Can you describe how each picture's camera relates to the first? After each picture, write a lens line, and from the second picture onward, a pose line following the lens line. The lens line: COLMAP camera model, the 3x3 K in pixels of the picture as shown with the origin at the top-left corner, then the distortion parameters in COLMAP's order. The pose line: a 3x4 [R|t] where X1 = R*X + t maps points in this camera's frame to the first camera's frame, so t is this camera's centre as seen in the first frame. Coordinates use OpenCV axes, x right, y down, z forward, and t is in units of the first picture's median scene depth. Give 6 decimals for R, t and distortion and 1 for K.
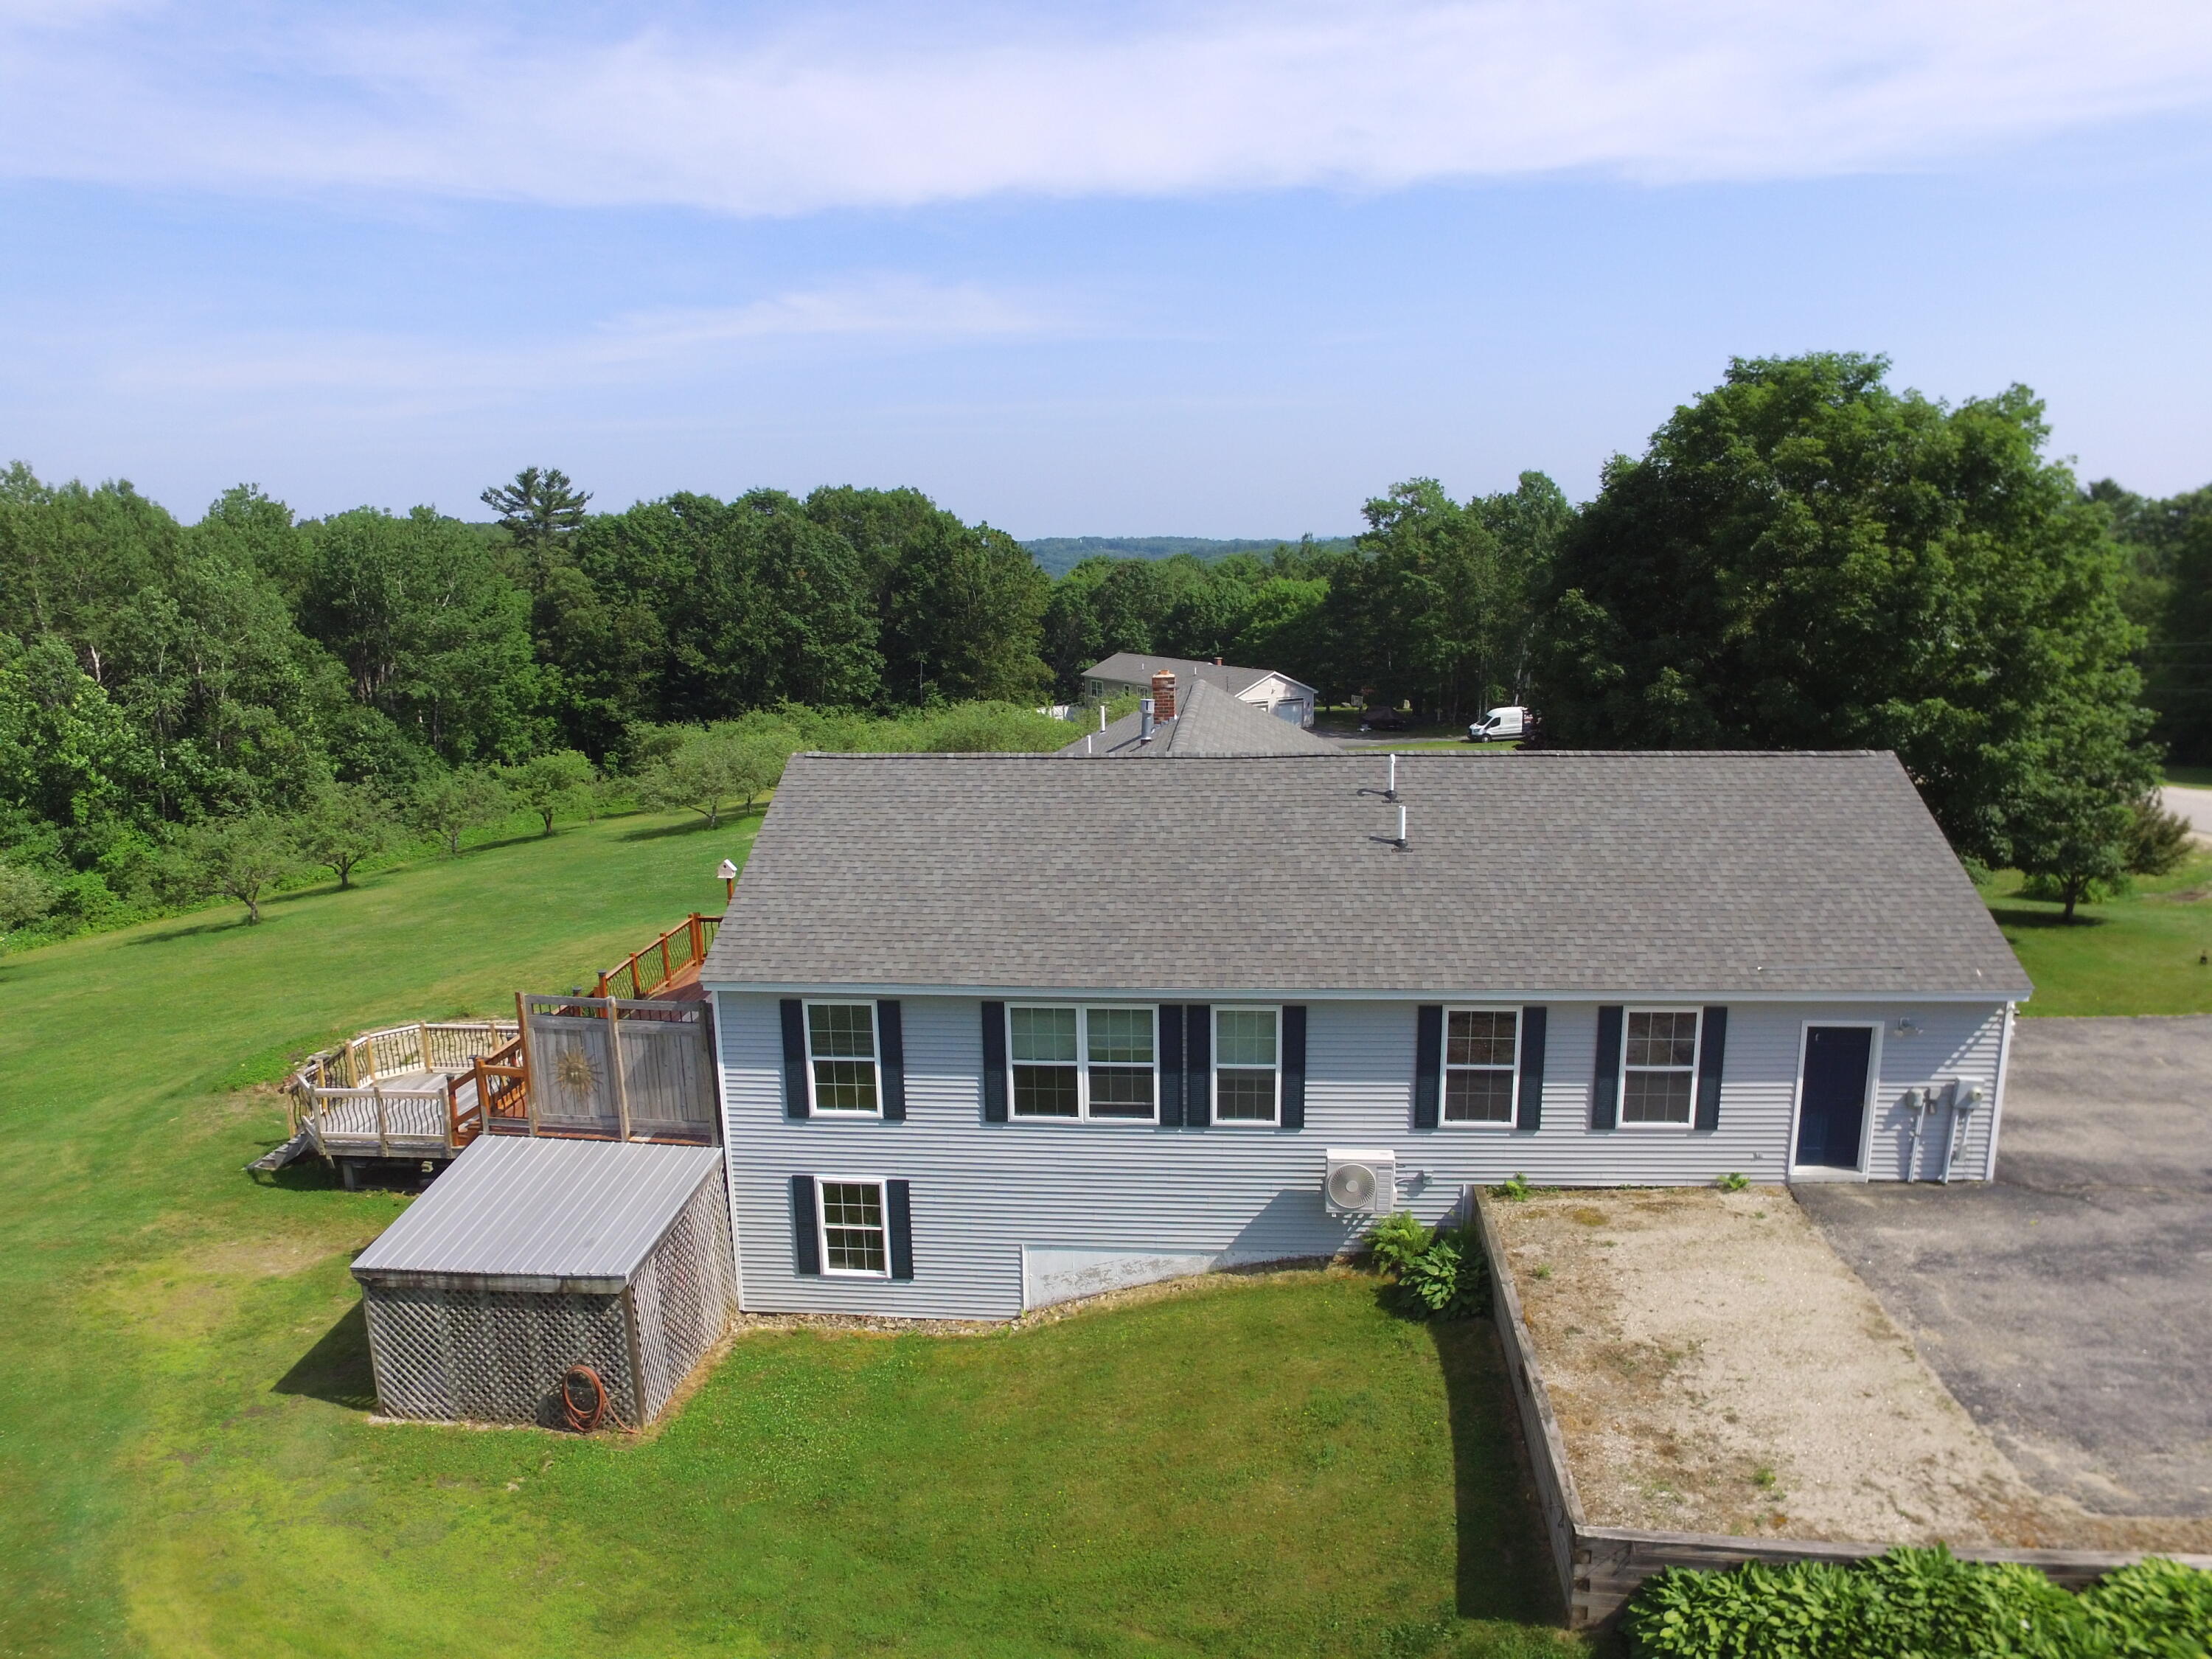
lens RADIAL K [[1492.2, 0, 1106.5], [0, 1492.2, 846.8], [0, 0, 1]] dist [-0.130093, 0.097342]
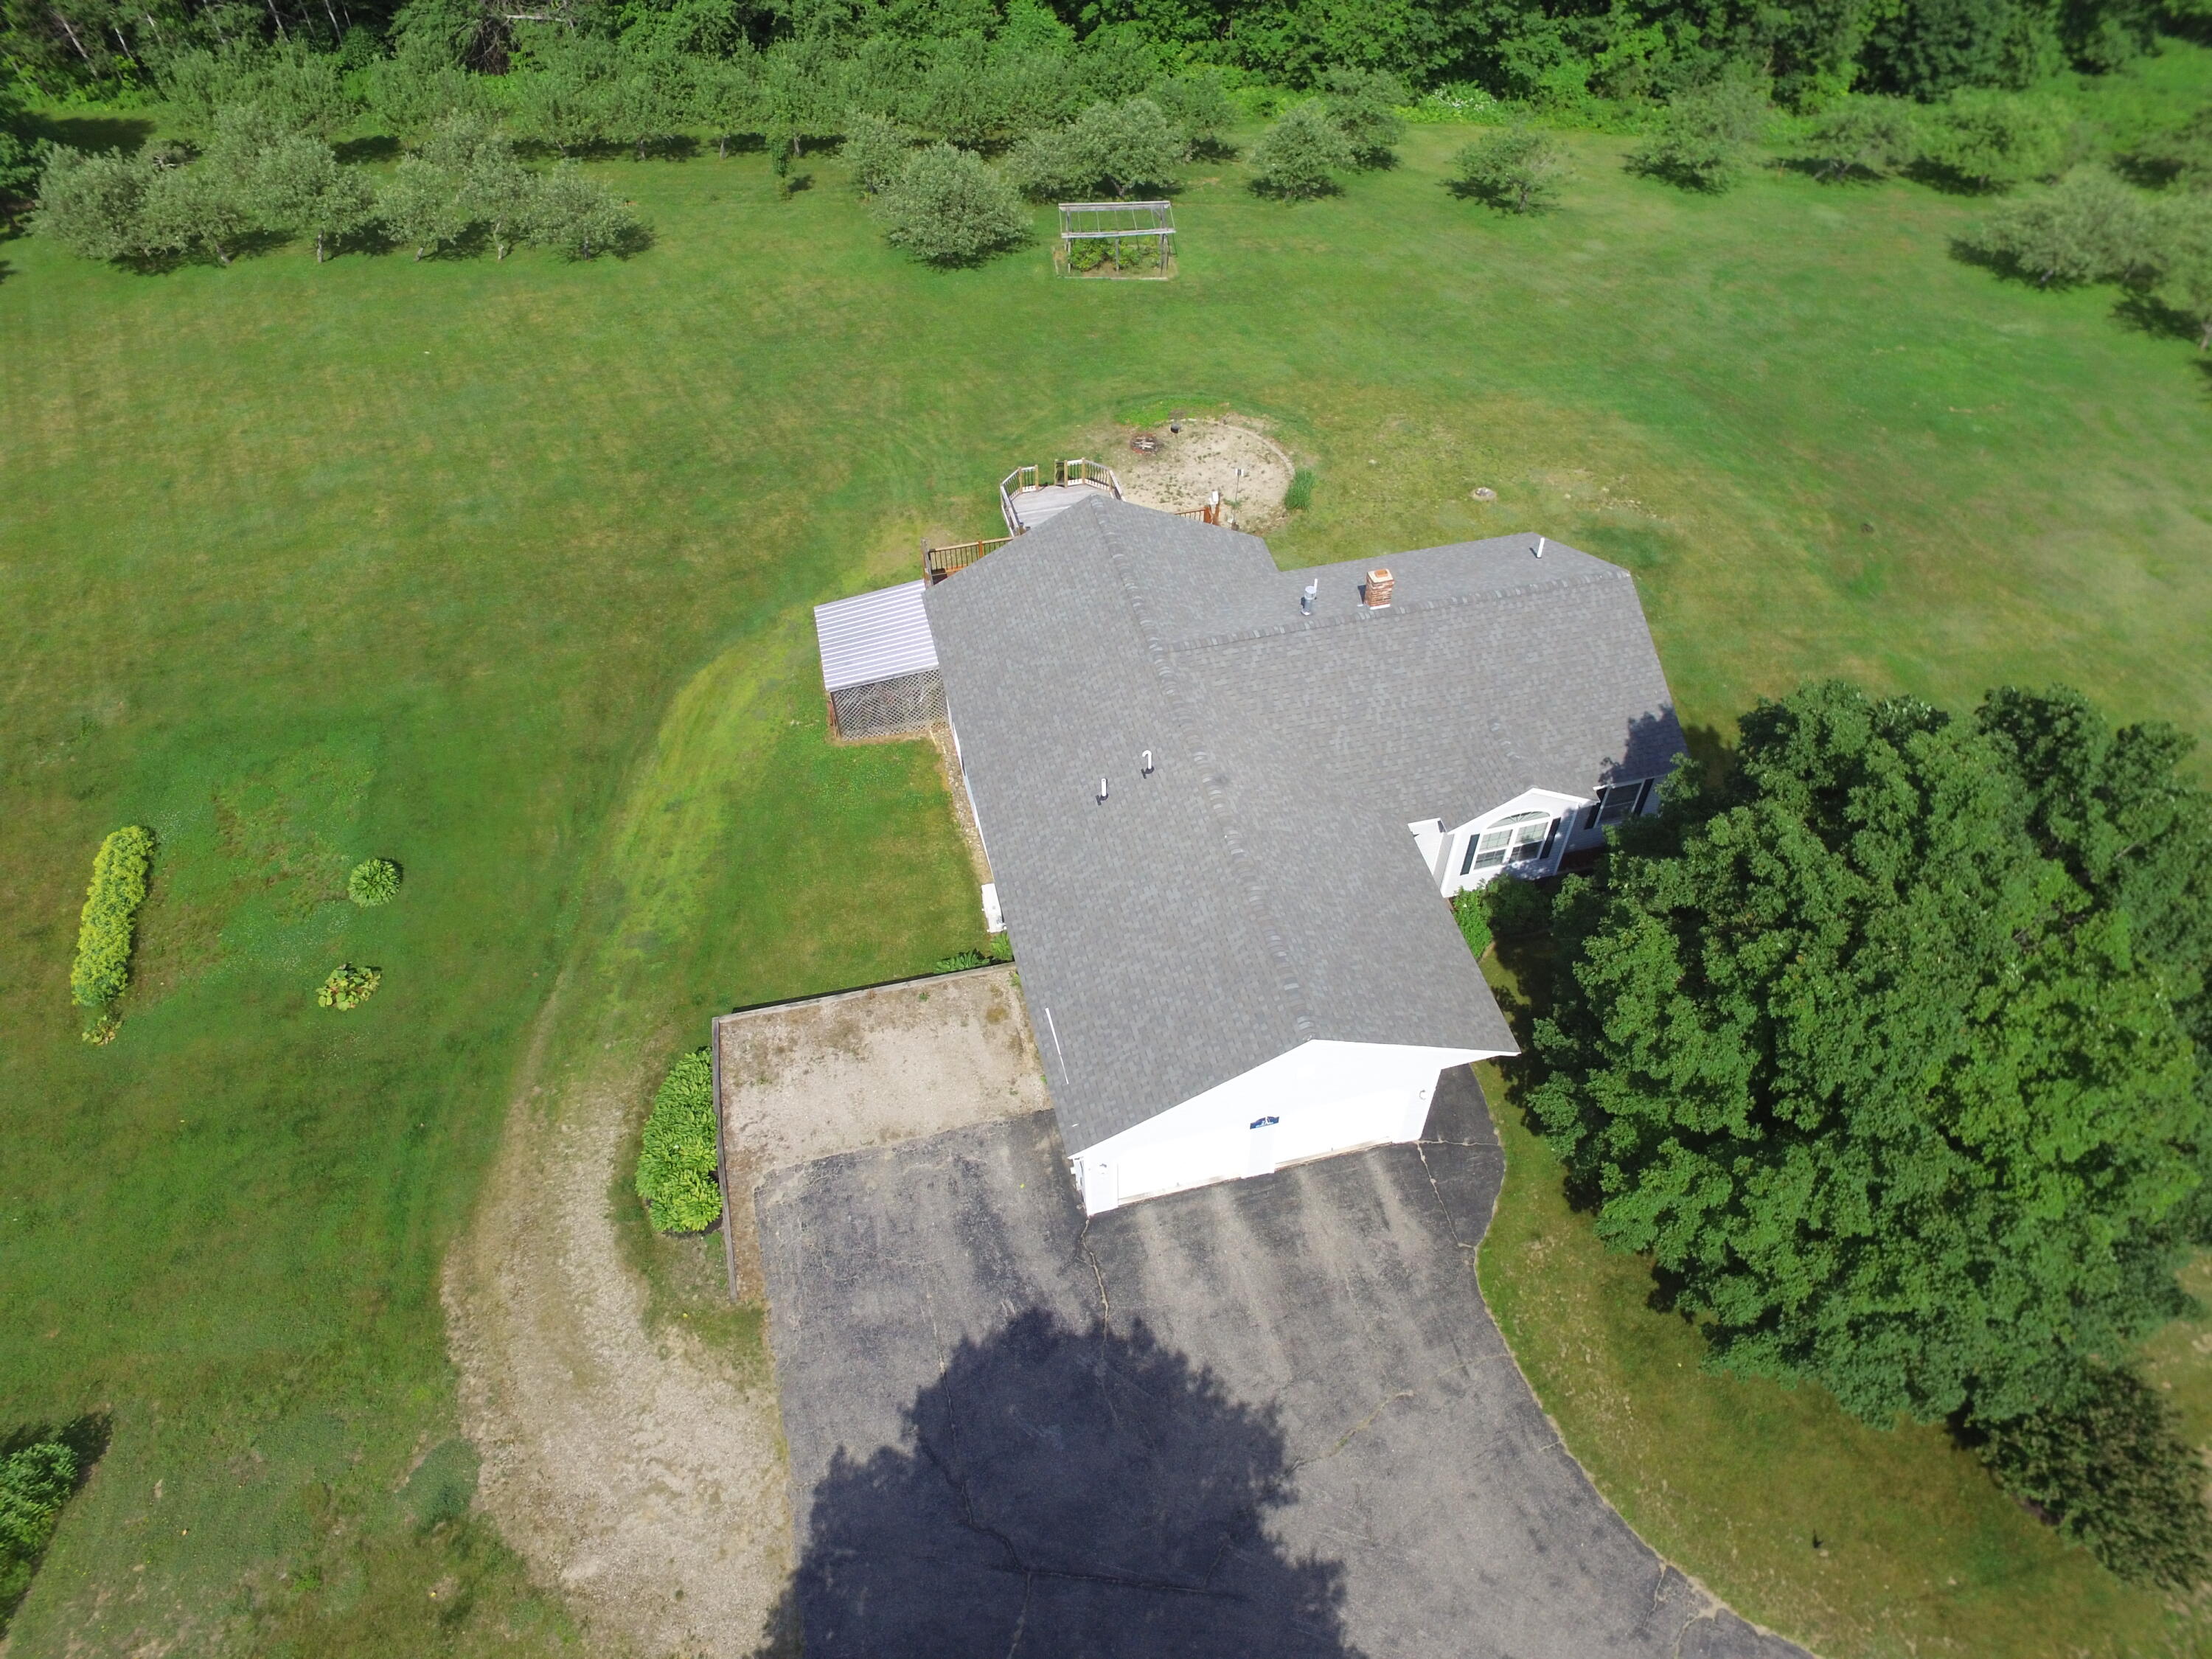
lens RADIAL K [[1492.2, 0, 1106.5], [0, 1492.2, 846.8], [0, 0, 1]] dist [-0.130093, 0.097342]
pose [[0.329368, 0.727885, -0.601415, 1.234888], [-0.191518, 0.675217, 0.712322, -1.131926], [0.924574, -0.119434, 0.361798, 0.457844]]
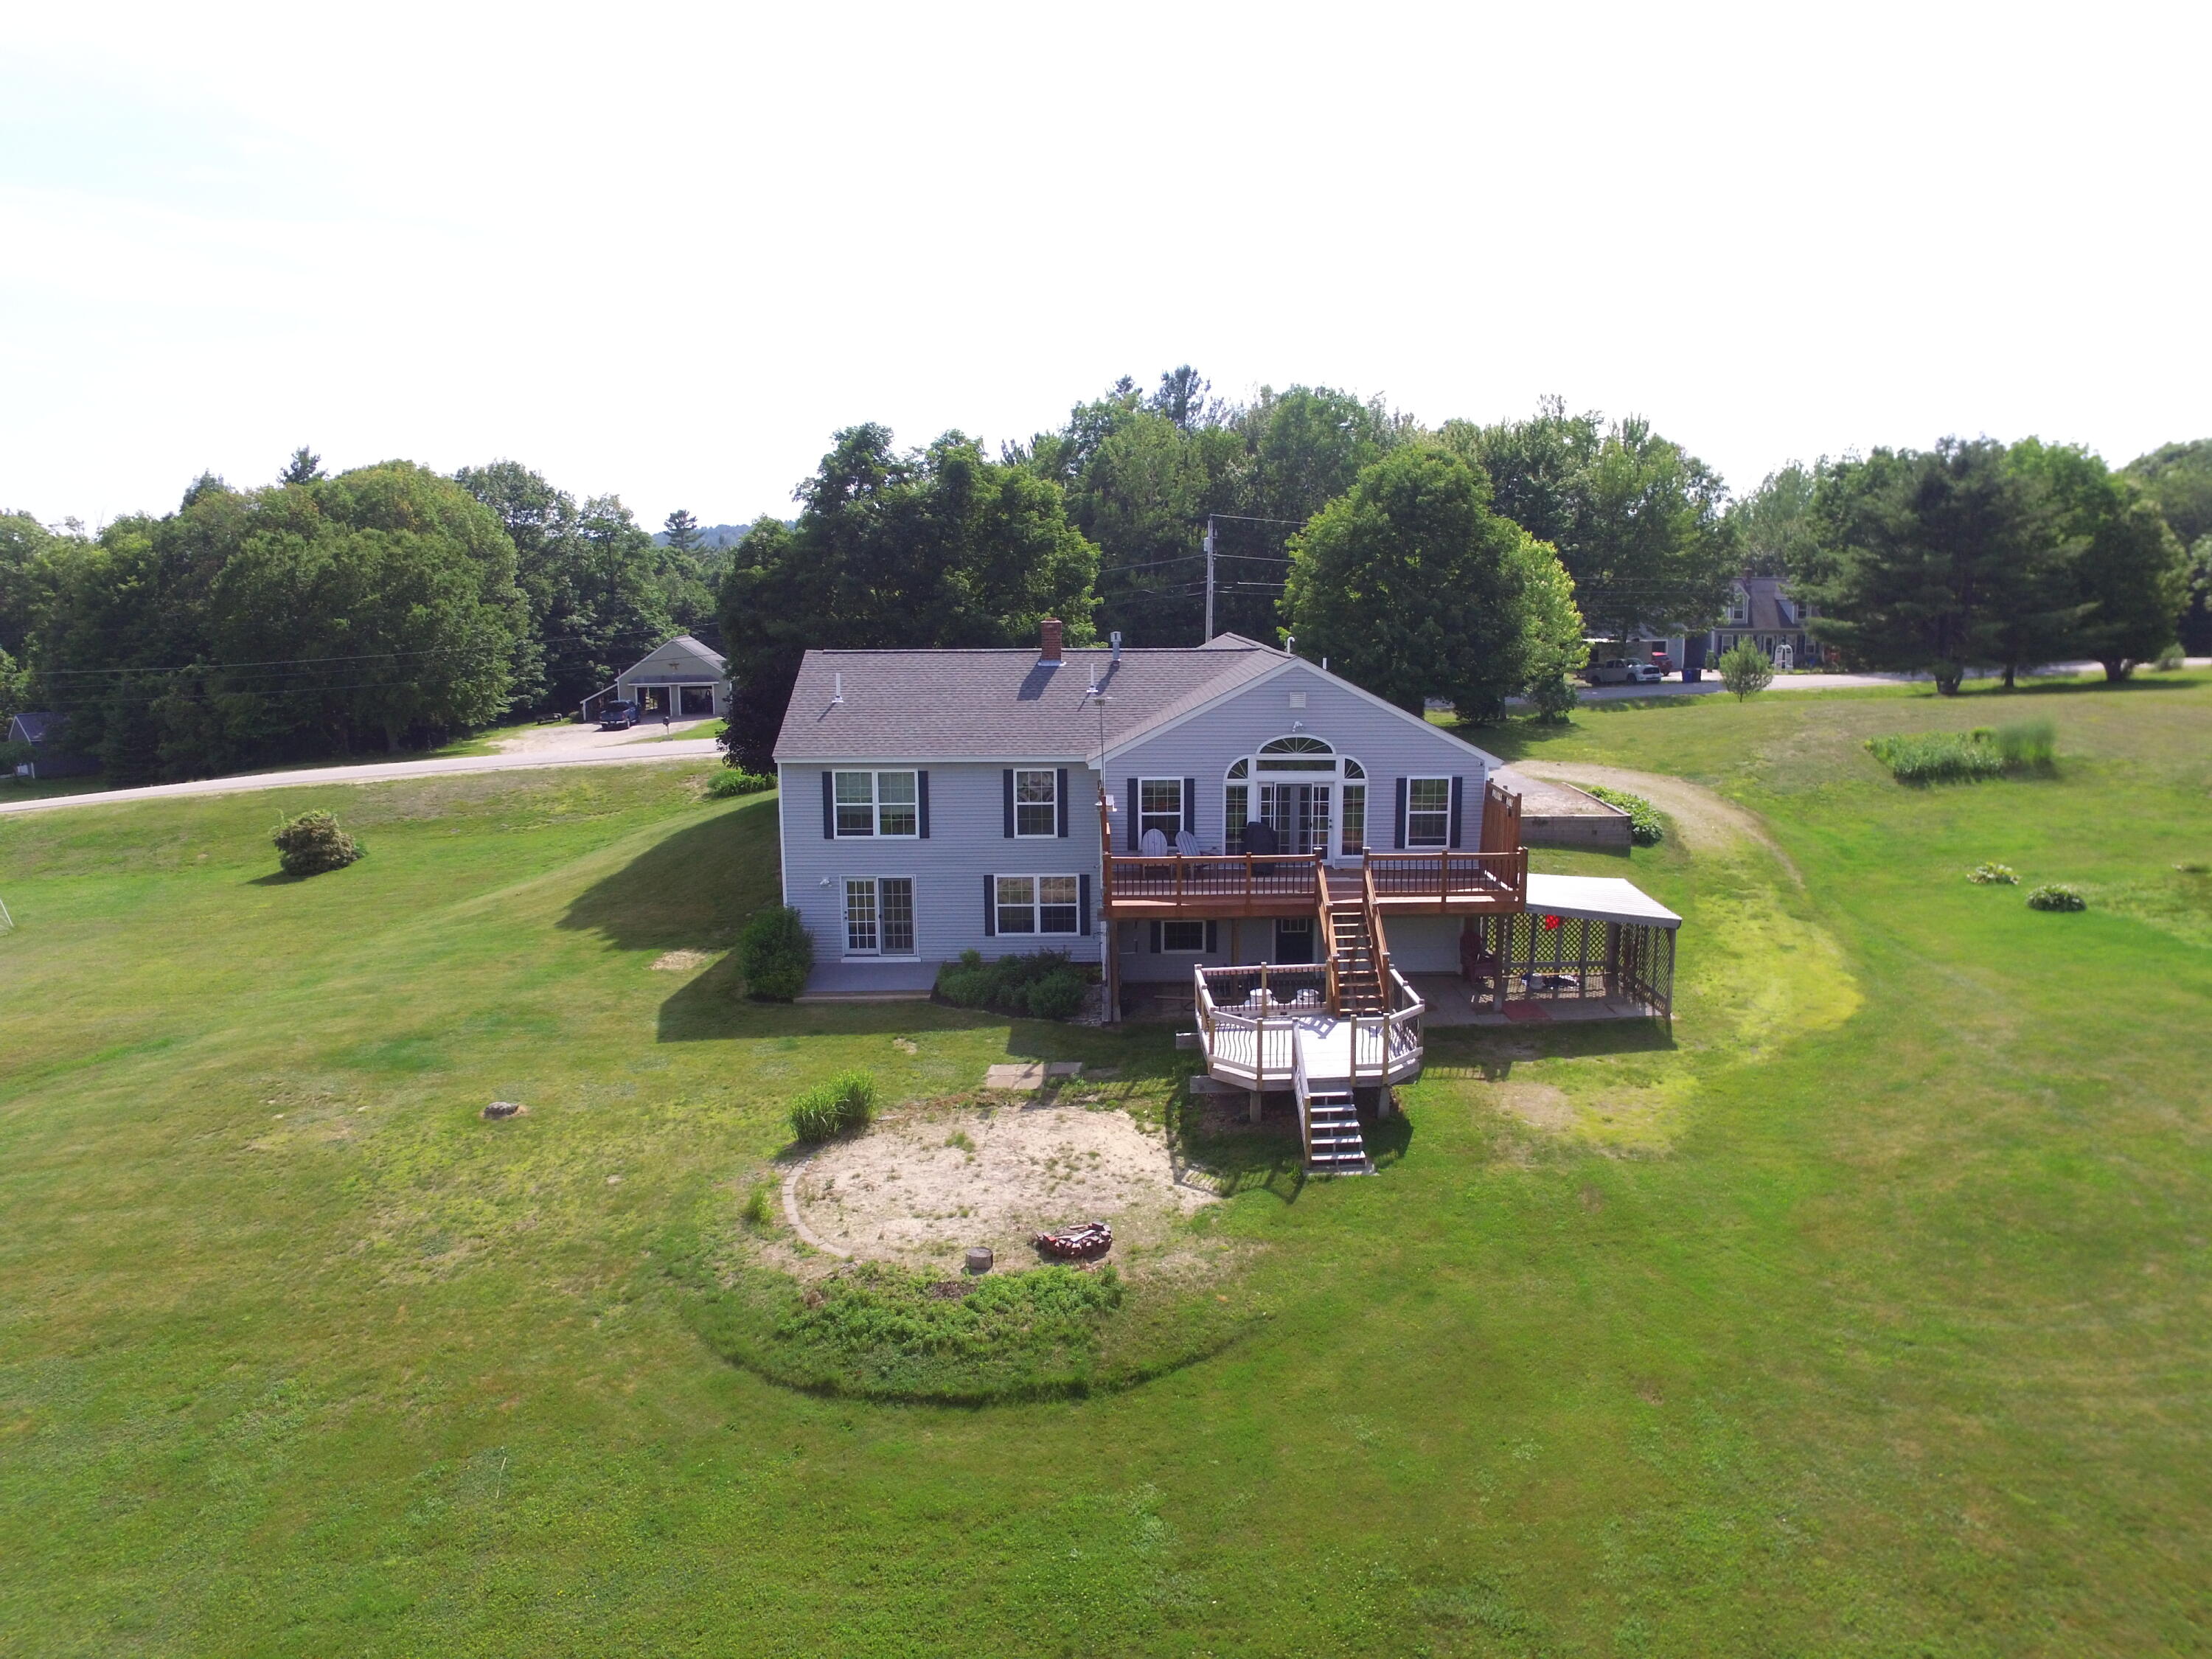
lens RADIAL K [[1492.2, 0, 1106.5], [0, 1492.2, 846.8], [0, 0, 1]] dist [-0.130093, 0.097342]
pose [[-0.102527, -0.154127, 0.982717, -1.886827], [0.210628, 0.962159, 0.172877, -0.201739], [-0.972175, 0.224712, -0.066184, 1.552986]]
